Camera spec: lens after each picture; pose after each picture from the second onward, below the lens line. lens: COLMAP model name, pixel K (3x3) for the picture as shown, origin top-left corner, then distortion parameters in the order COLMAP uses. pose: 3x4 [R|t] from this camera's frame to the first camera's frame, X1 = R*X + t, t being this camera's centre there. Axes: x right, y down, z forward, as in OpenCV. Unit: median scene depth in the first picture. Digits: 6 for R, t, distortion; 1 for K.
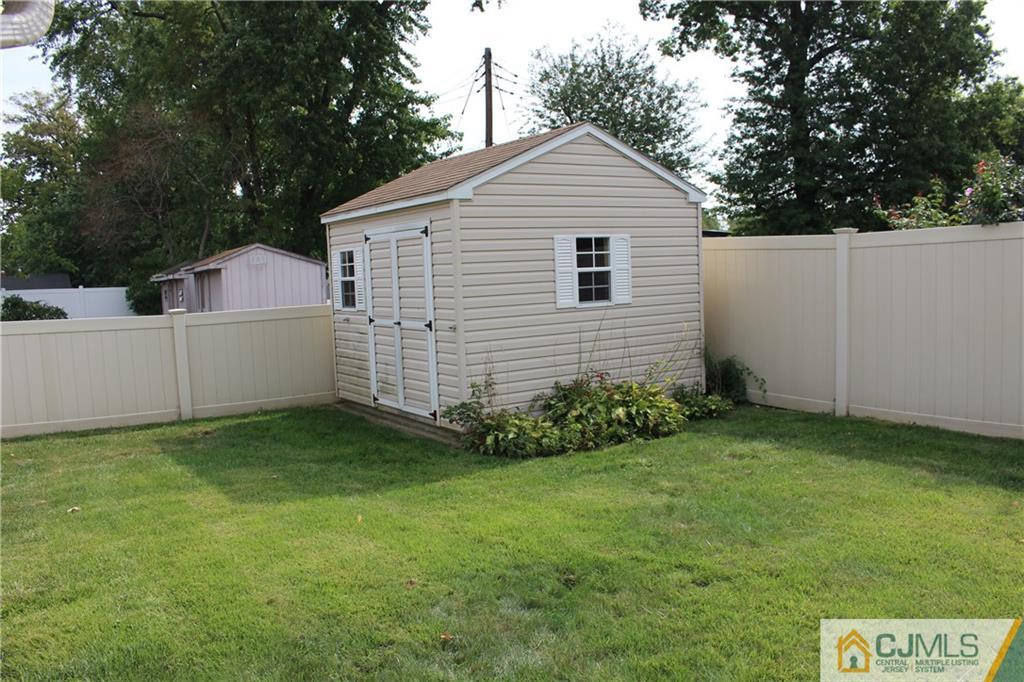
lens RADIAL K [[852.0, 0, 512.0], [0, 852.0, 341.0], [0, 0, 1]] dist [-0.158921, 0.138073]
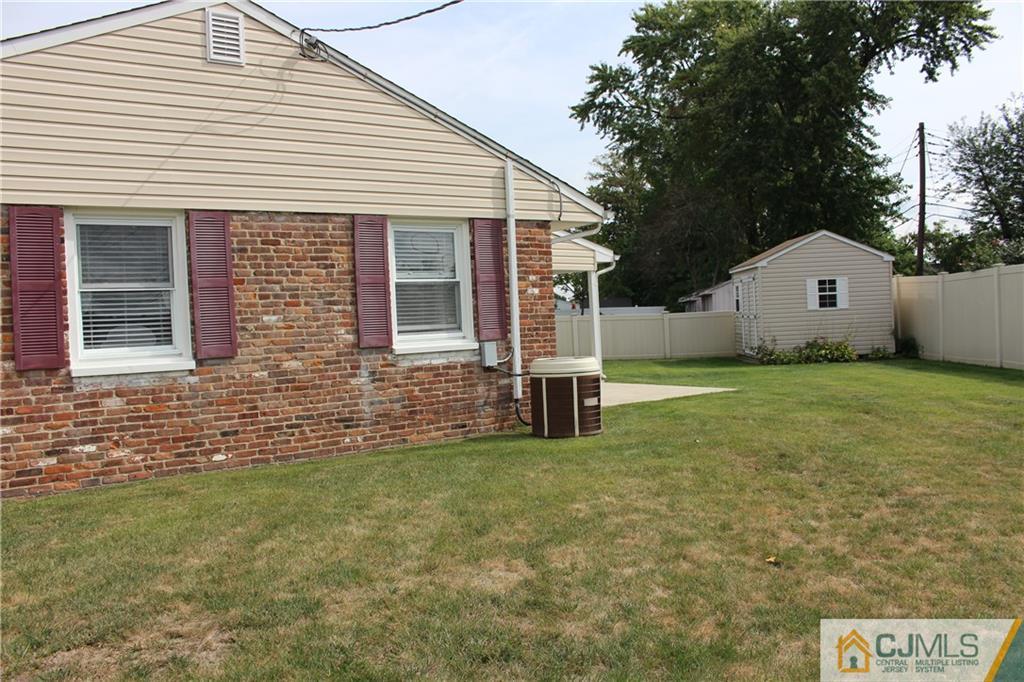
lens RADIAL K [[852.0, 0, 512.0], [0, 852.0, 341.0], [0, 0, 1]] dist [-0.158921, 0.138073]
pose [[0.802982, 0.017801, -0.595737, 0.276770], [-0.034828, 0.999247, -0.017085, 0.040959], [0.594984, 0.034467, 0.802998, -0.479038]]
